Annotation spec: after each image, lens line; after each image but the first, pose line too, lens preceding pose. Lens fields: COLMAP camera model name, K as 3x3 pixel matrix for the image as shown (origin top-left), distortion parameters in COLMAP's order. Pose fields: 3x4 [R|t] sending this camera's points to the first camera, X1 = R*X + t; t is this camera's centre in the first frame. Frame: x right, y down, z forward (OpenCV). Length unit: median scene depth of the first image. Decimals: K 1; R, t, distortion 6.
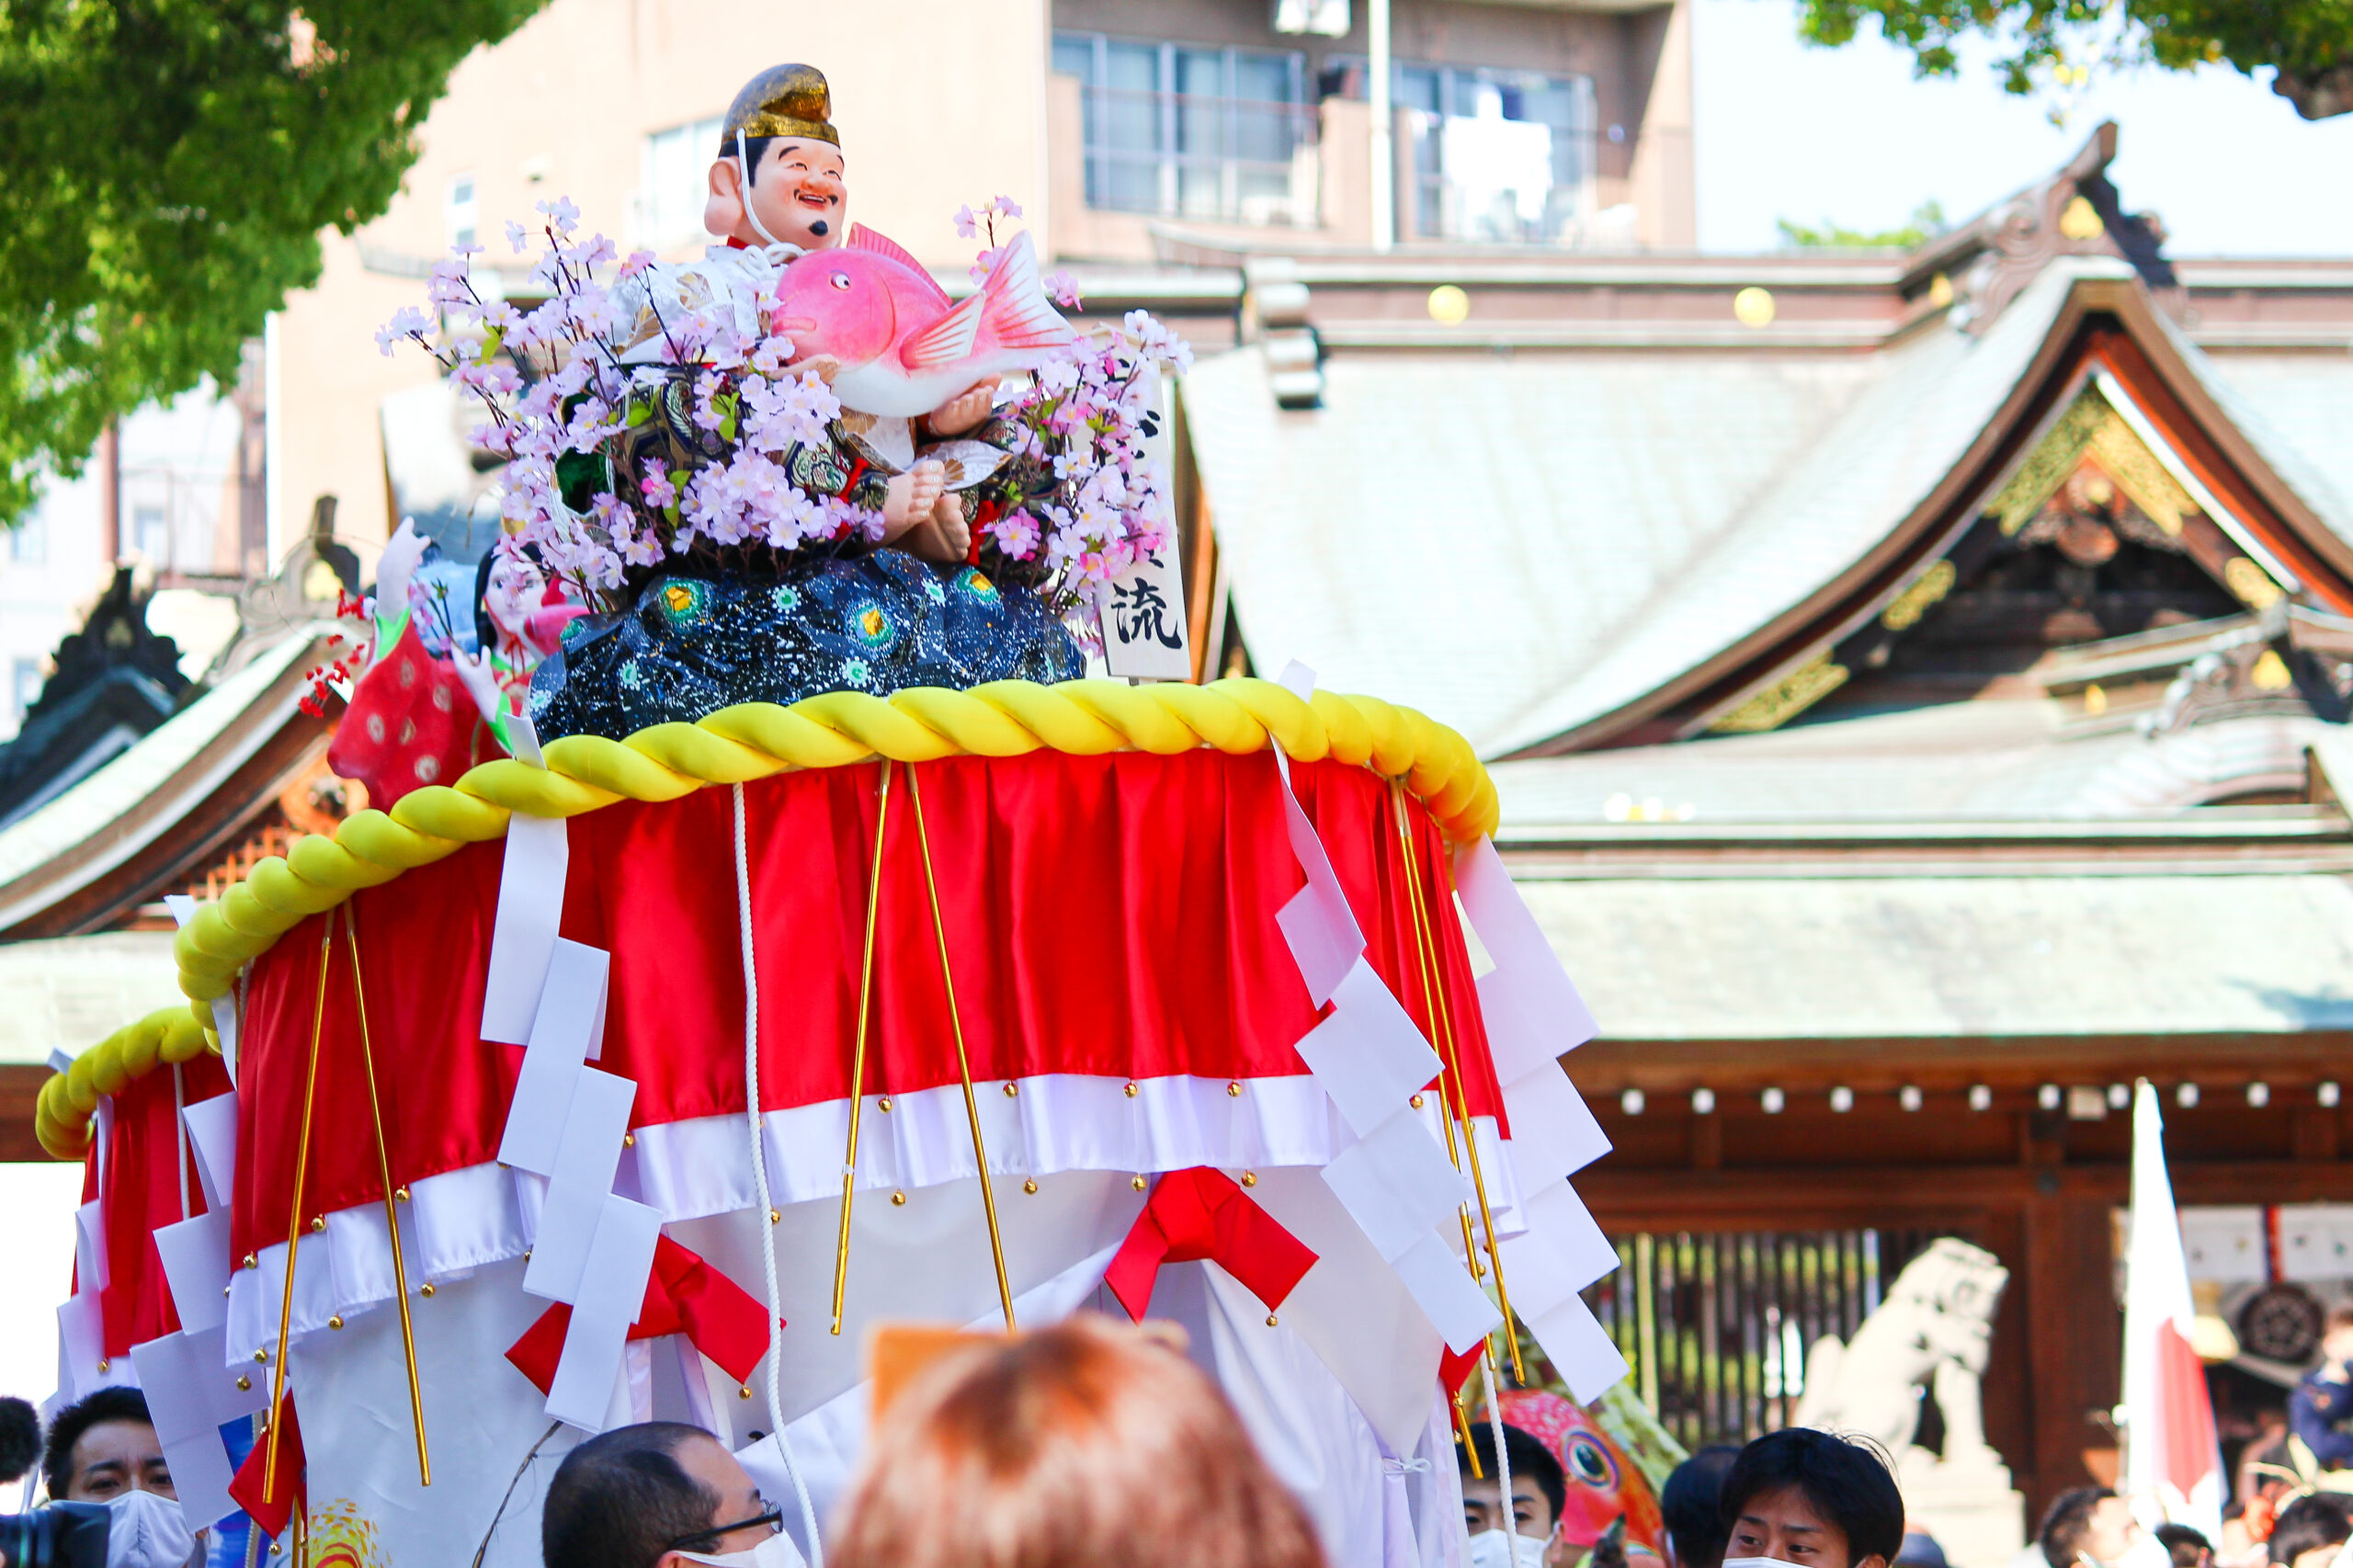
lens RADIAL K [[9216.5, 0, 1176.5], [0, 9216.5, 784.0], [0, 0, 1]] dist [0.088488, -0.120725]
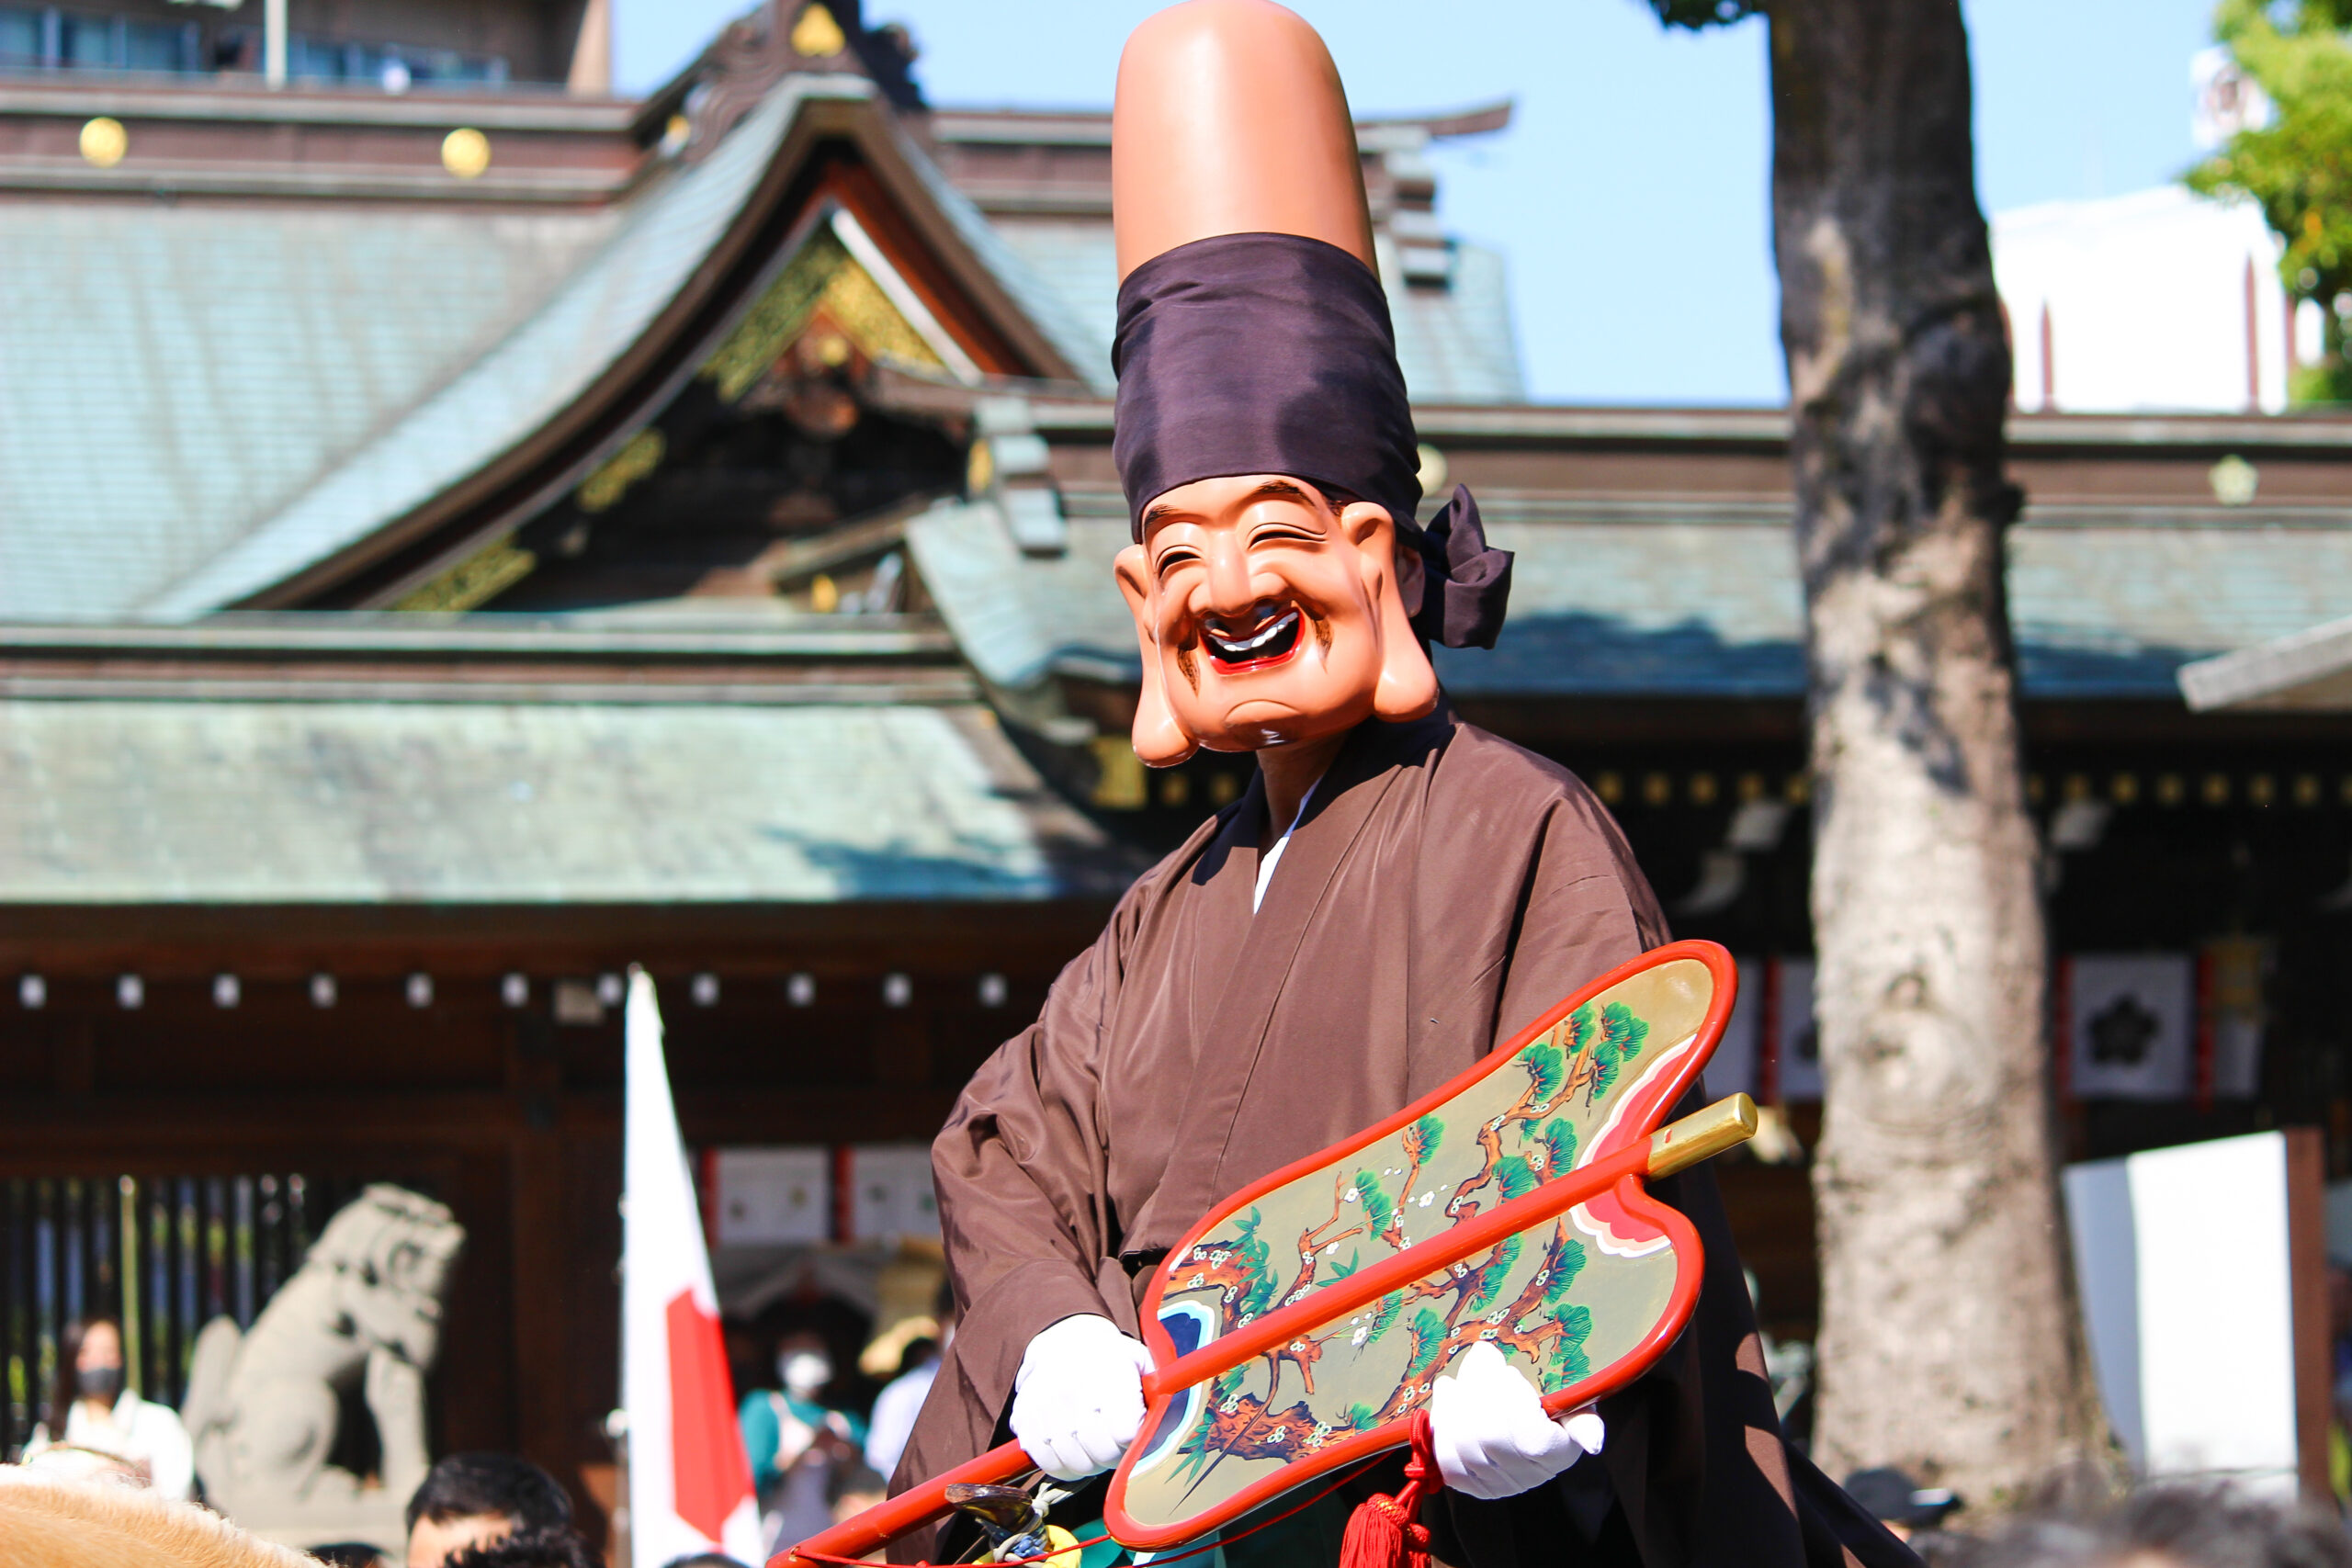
lens RADIAL K [[8628.1, 0, 1176.0], [0, 8628.1, 784.0], [0, 0, 1]] dist [0.011084, 1.866495]
pose [[0.994813, 0.010157, 0.101212, 0.051728], [-0.009159, 0.999905, -0.010320, 0.016146], [-0.101307, 0.009340, 0.994811, 0.208972]]
